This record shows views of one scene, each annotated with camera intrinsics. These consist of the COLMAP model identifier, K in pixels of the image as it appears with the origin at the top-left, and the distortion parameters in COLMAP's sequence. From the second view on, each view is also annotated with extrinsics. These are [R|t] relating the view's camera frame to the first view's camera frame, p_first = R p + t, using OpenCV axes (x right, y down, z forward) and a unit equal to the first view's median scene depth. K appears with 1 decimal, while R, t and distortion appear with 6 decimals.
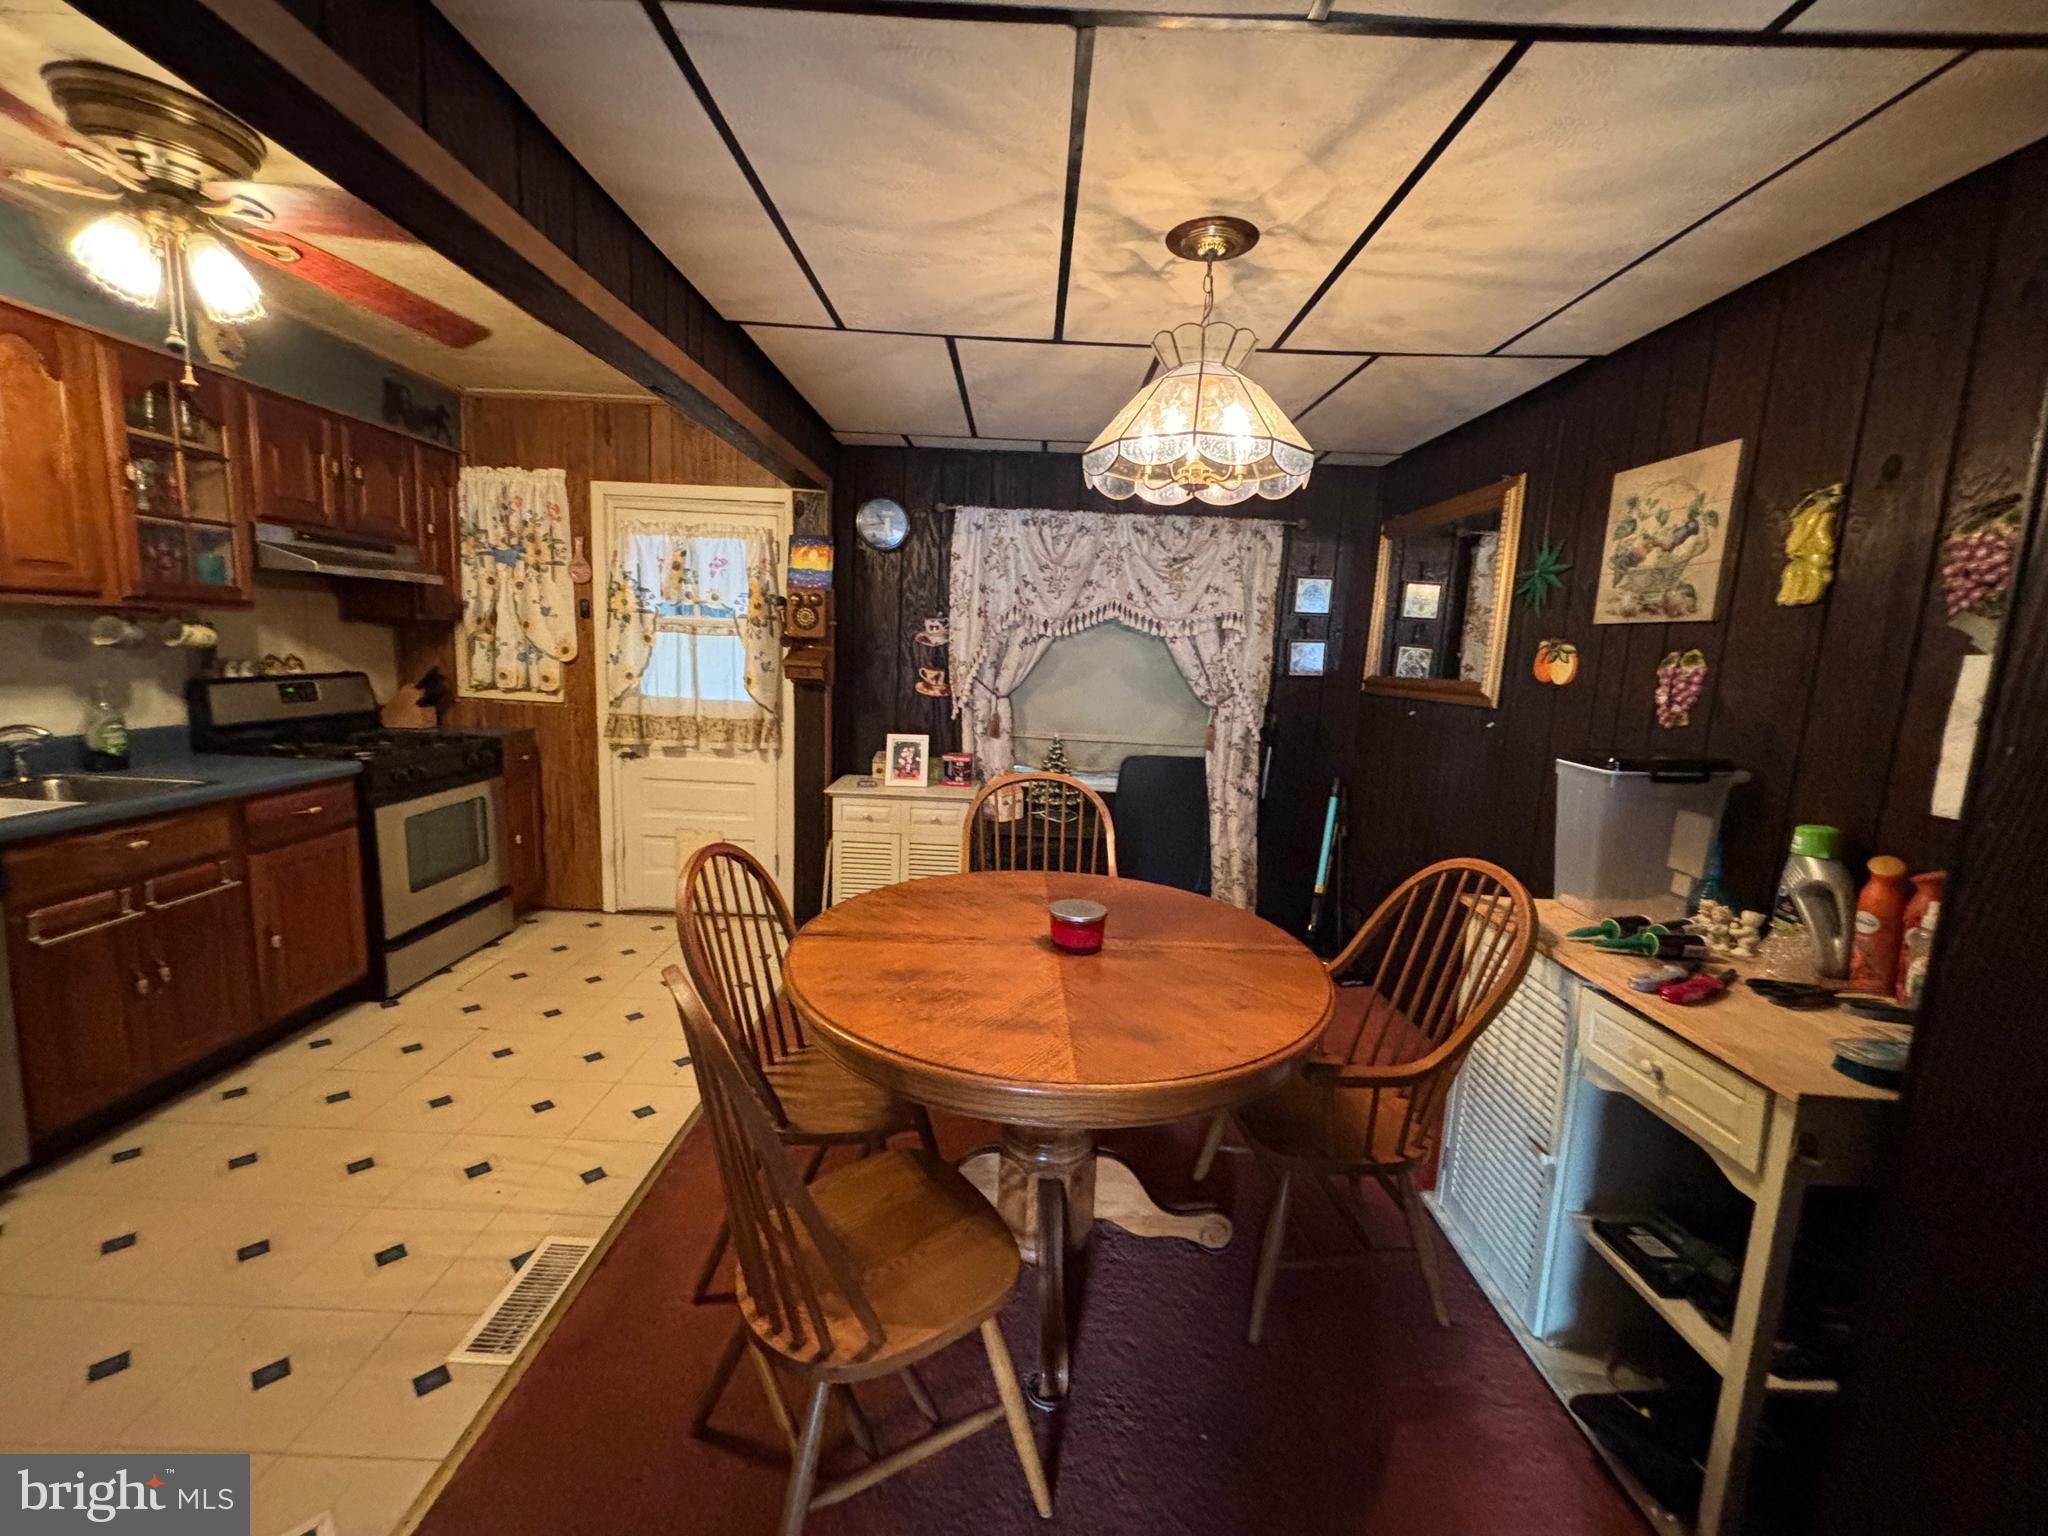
lens RADIAL K [[835.6, 0, 1013.6], [0, 835.6, 775.2], [0, 0, 1]] dist [0.012939, -0.000665]
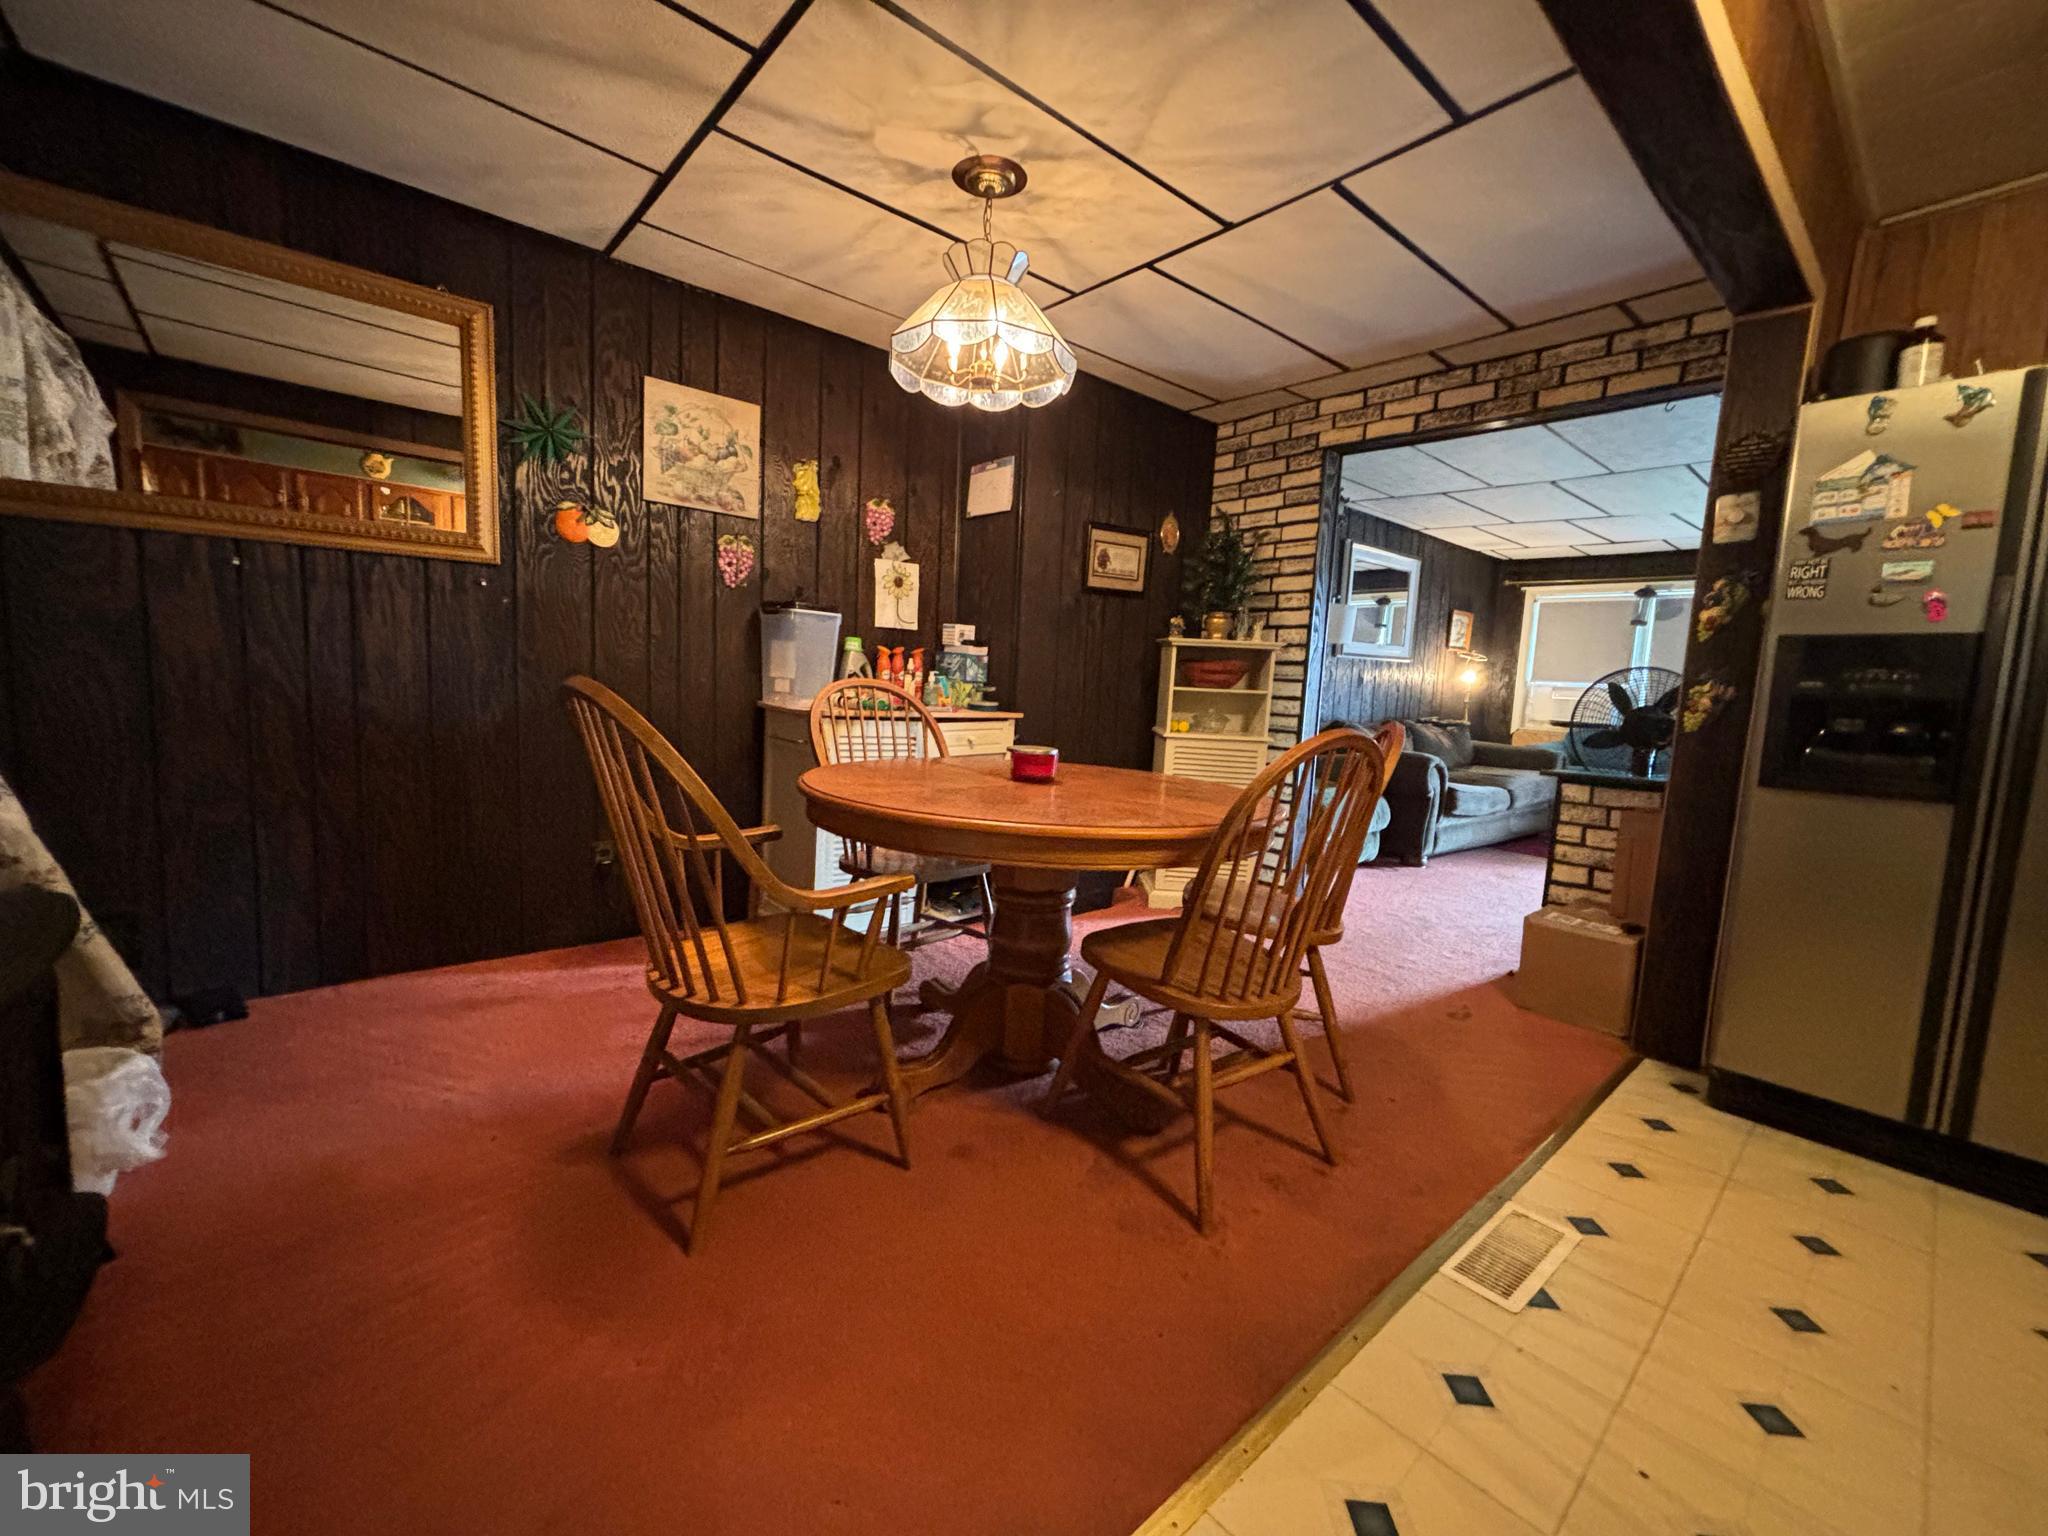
lens RADIAL K [[835.6, 0, 1019.8], [0, 835.6, 773.6], [0, 0, 1]] dist [0.012939, -0.000665]
pose [[-0.668054, -0.161210, 0.726440, -0.411638], [0.043444, 0.966135, 0.254354, -0.053846], [-0.742843, 0.201482, -0.638427, 0.960723]]
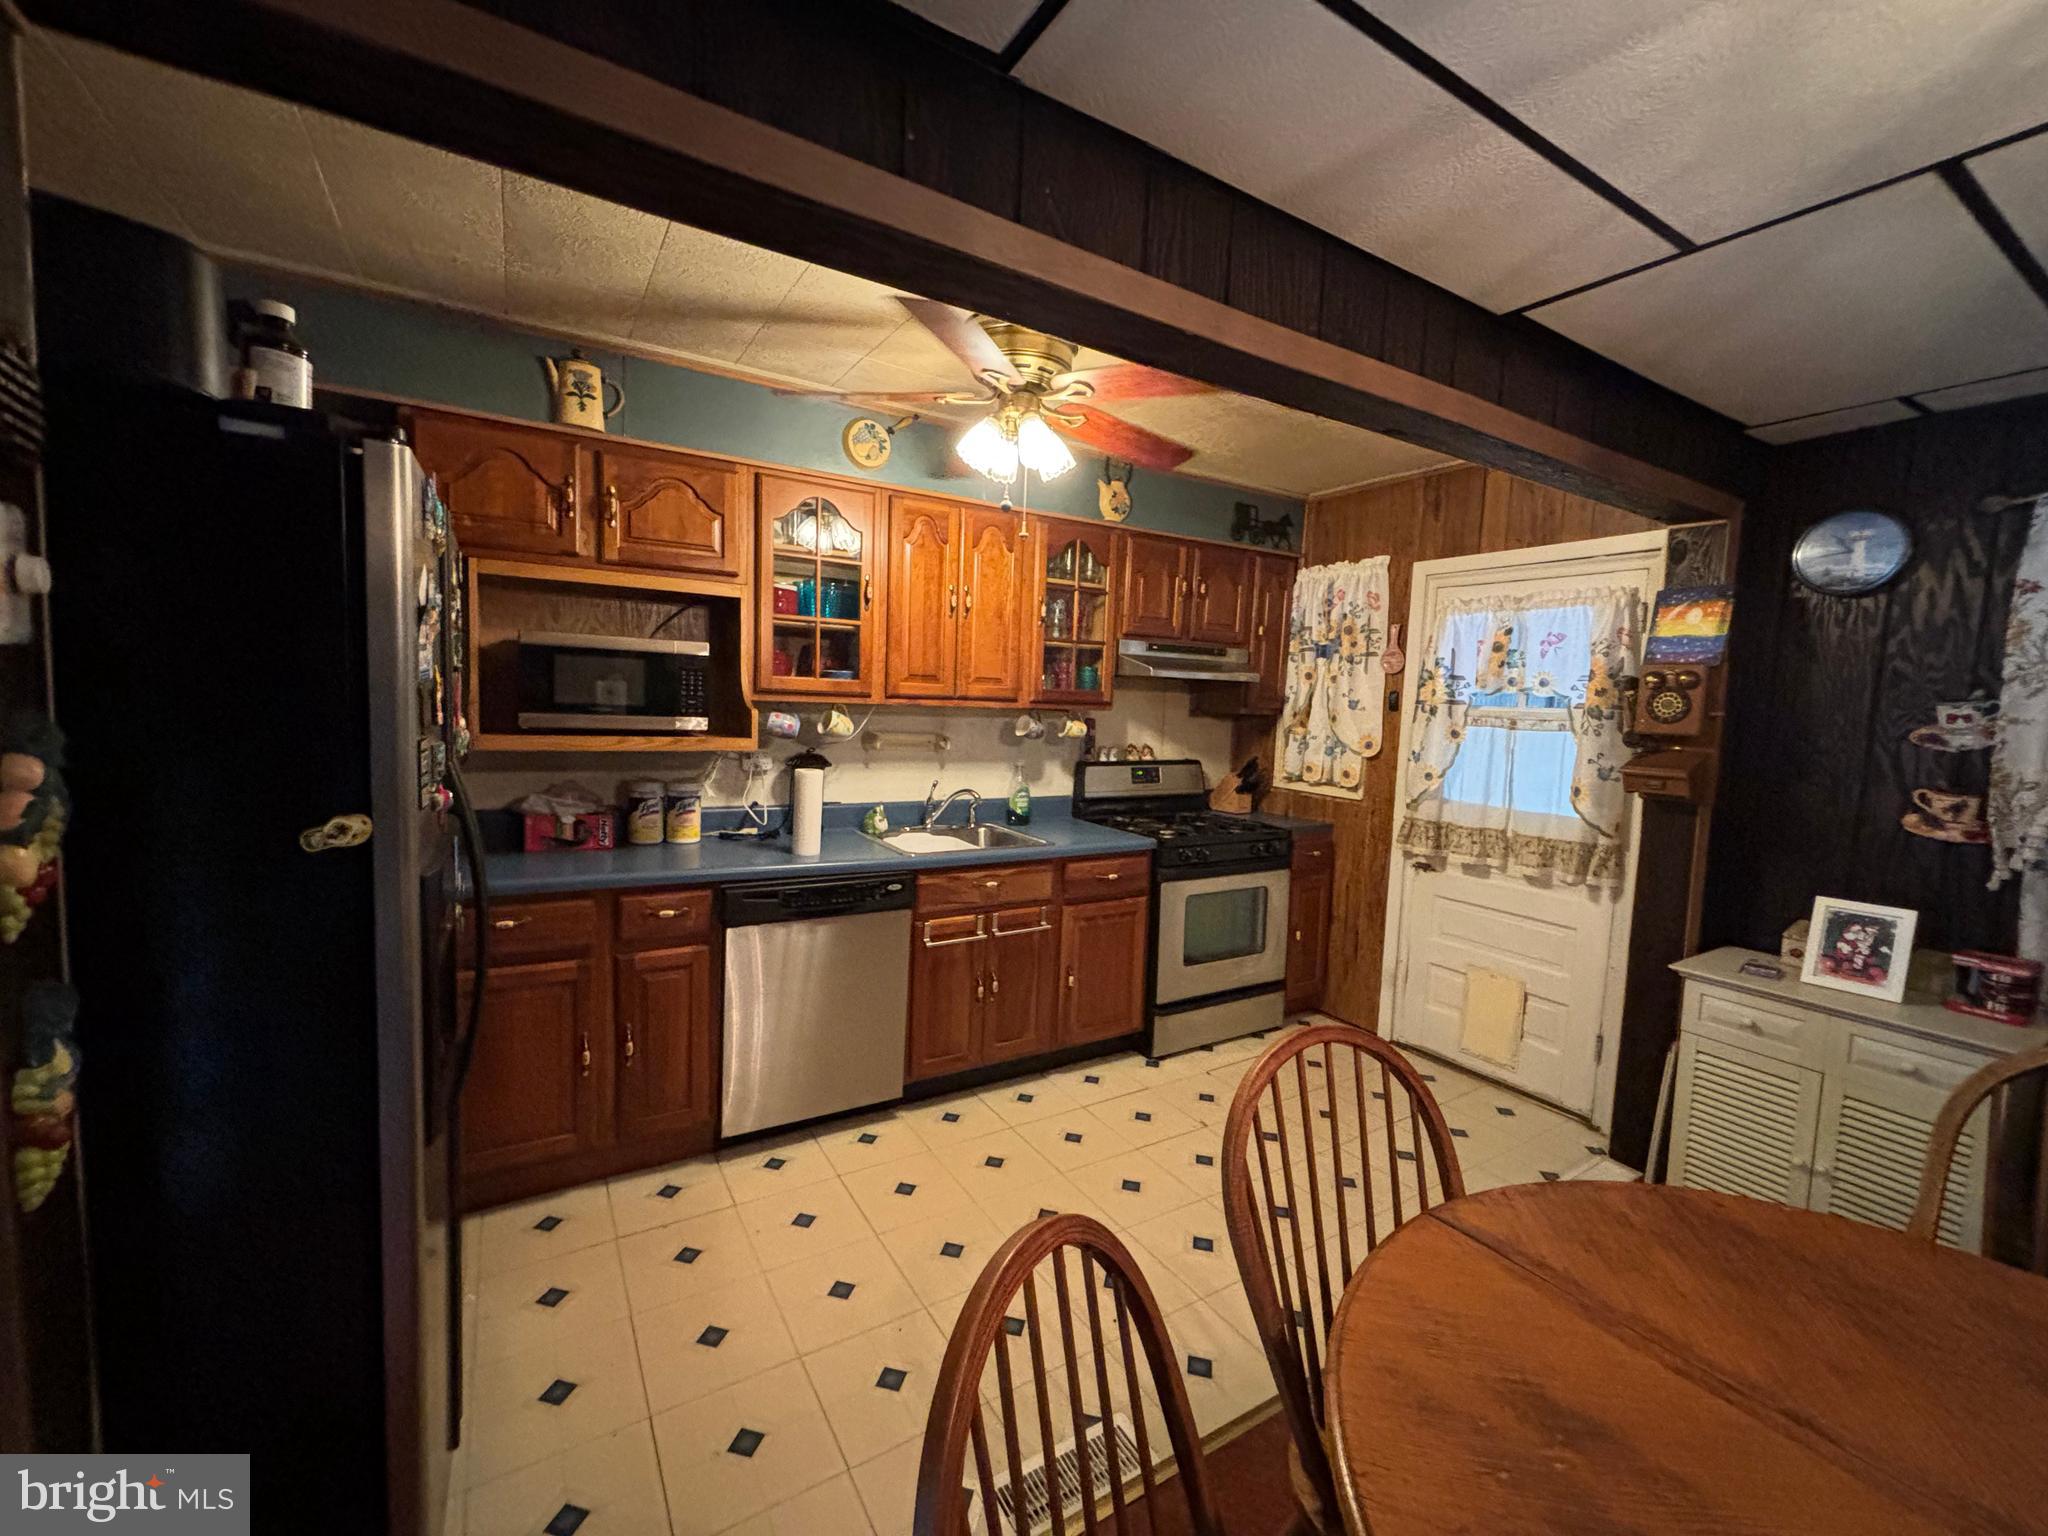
lens RADIAL K [[835.6, 0, 1016.0], [0, 835.6, 770.5], [0, 0, 1]] dist [0.012939, -0.000665]
pose [[0.532541, 0.049859, -0.844934, 0.053527], [-0.145852, 0.988736, -0.033582, -0.036169], [0.833743, 0.141119, 0.533815, 0.200318]]
